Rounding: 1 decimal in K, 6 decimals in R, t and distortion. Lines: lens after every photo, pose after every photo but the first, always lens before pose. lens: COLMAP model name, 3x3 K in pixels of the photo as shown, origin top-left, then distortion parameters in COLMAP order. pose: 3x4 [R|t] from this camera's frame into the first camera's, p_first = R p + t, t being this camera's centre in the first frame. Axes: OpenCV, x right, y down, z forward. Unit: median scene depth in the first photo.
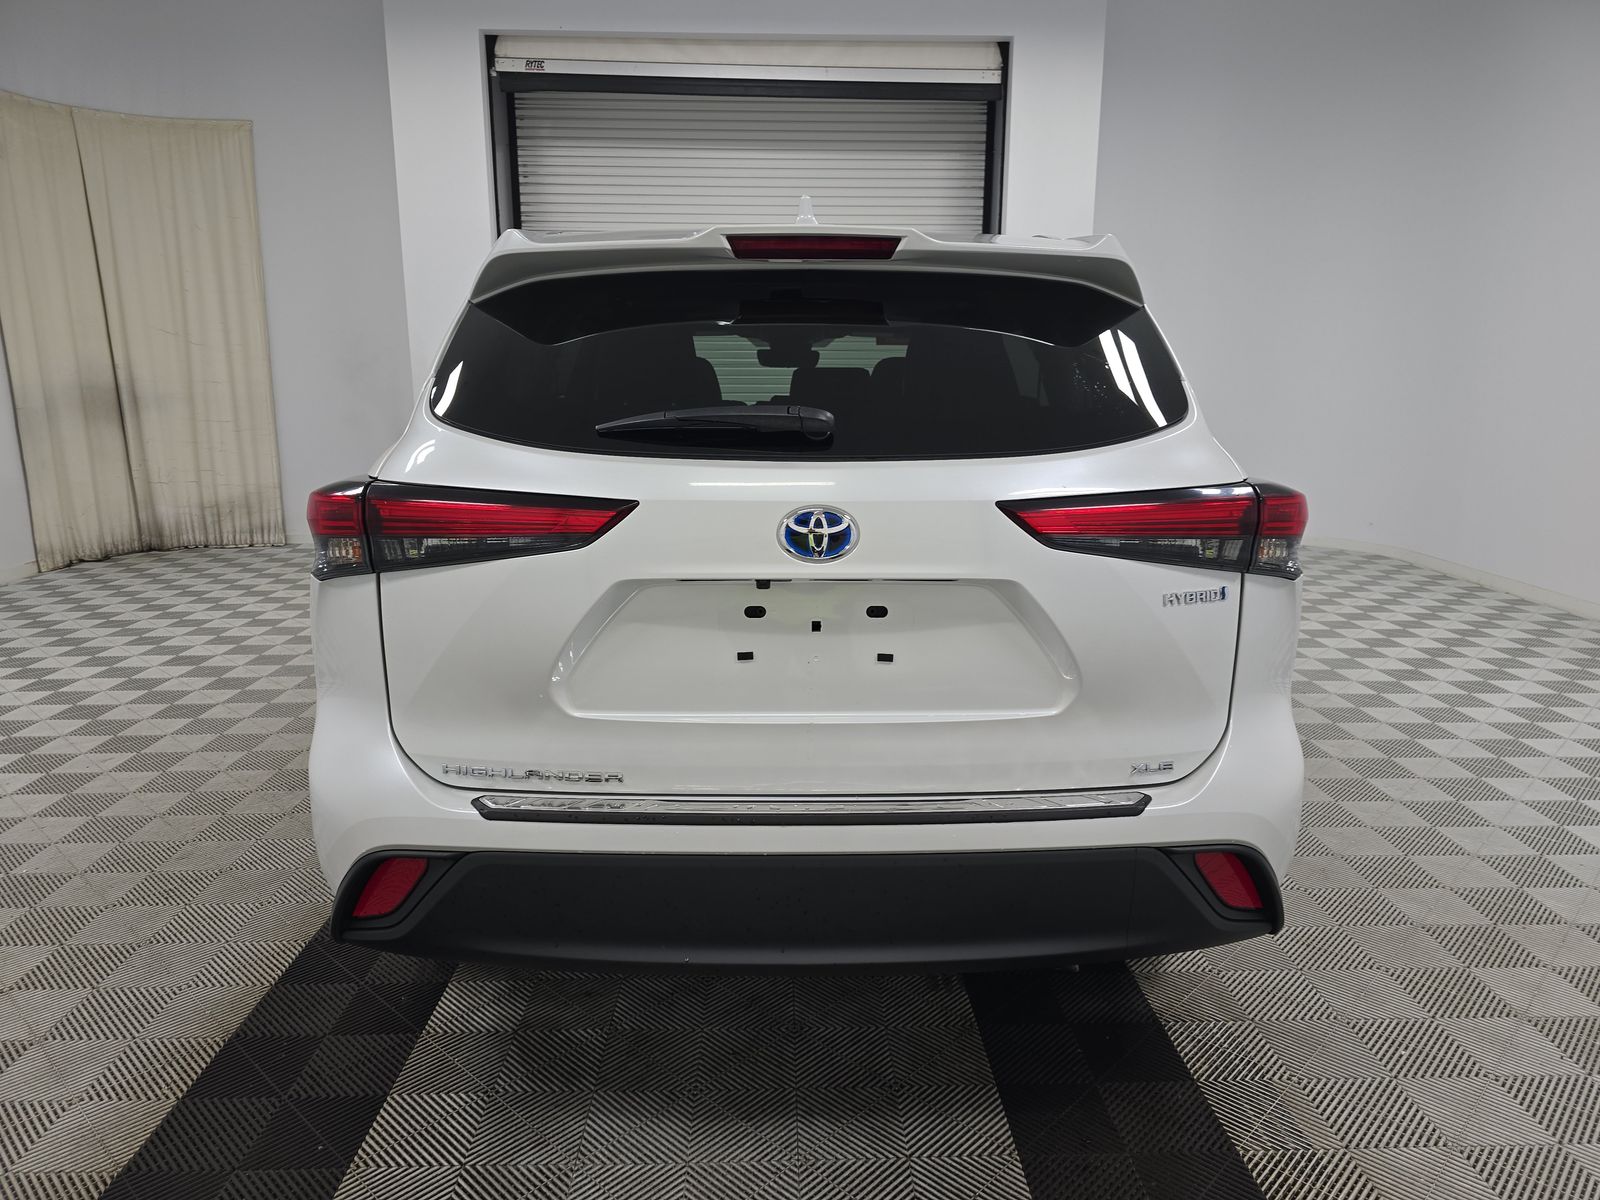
lens RADIAL K [[1076.5, 0, 810.4], [0, 1076.5, 594.6], [0, 0, 1]] dist [0.044419, -0.035220]
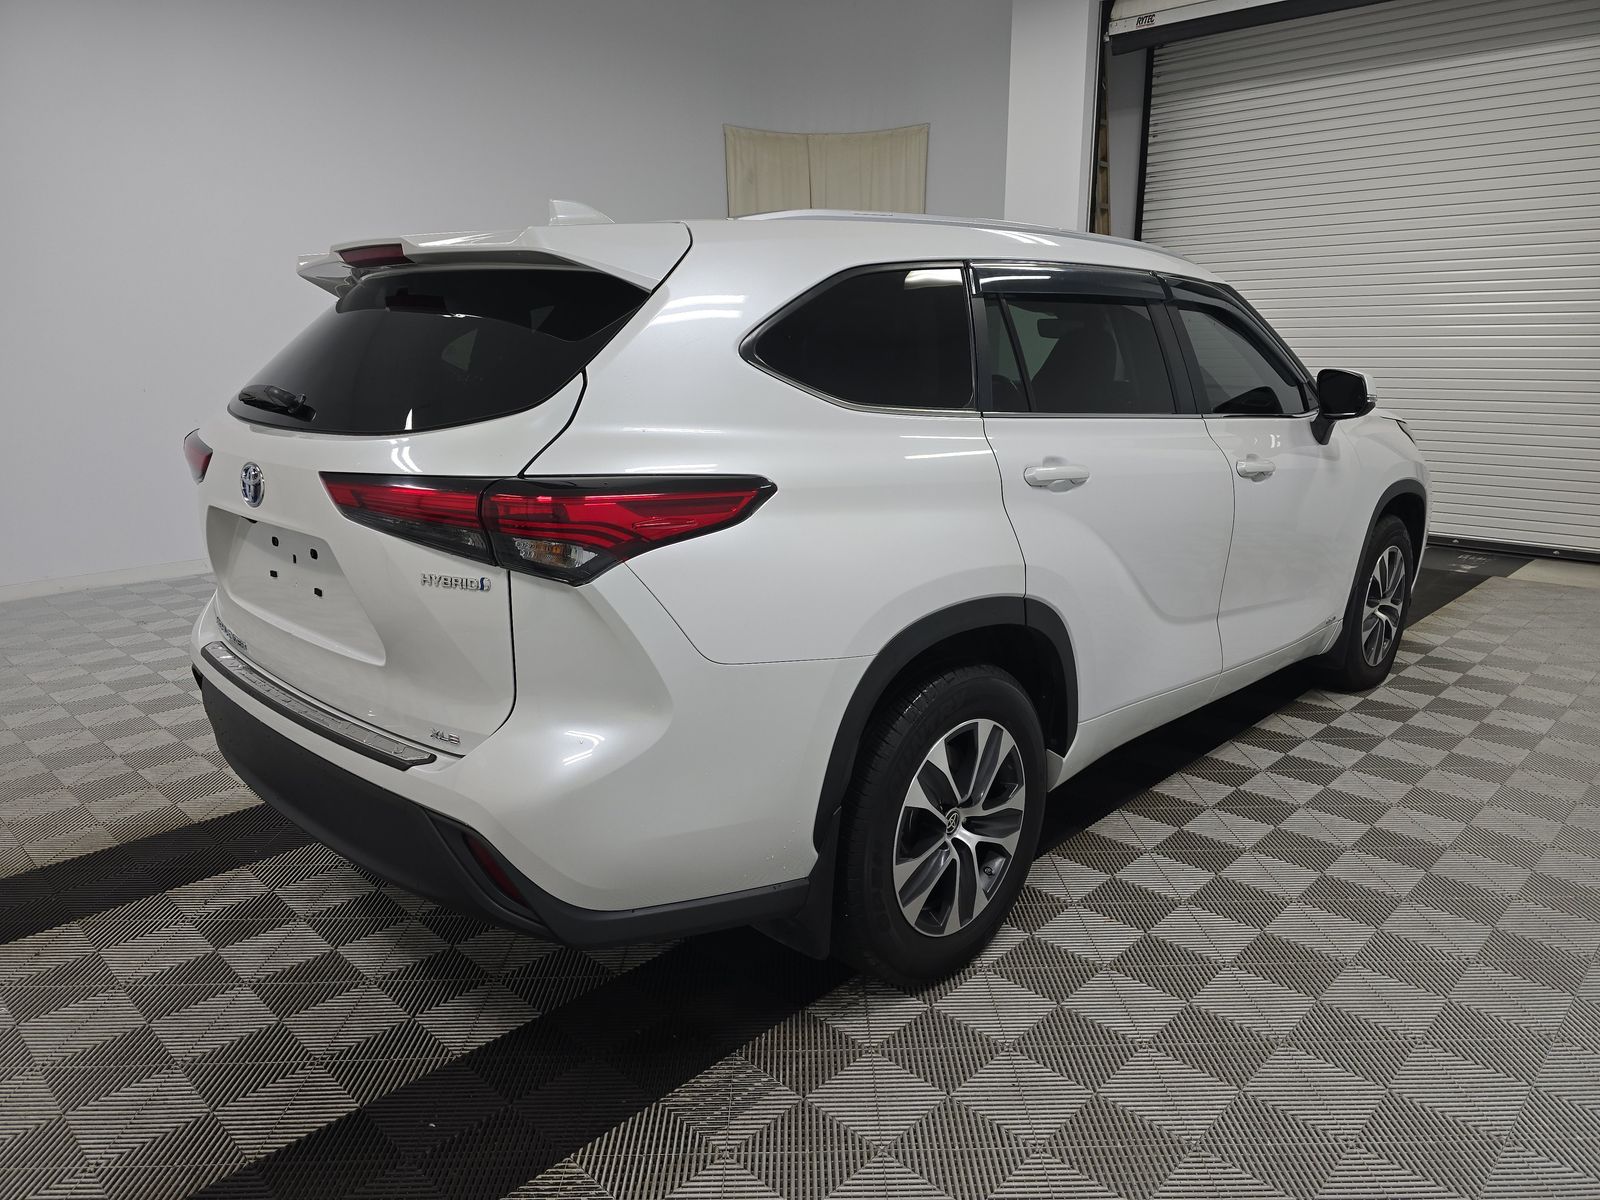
lens RADIAL K [[1076.5, 0, 810.4], [0, 1076.5, 594.6], [0, 0, 1]] dist [0.044419, -0.035220]
pose [[0.697117, 0.158282, -0.699267, 0.300651], [-0.133667, 0.986919, 0.090138, -0.028501], [0.704387, 0.030632, 0.709155, 0.114796]]
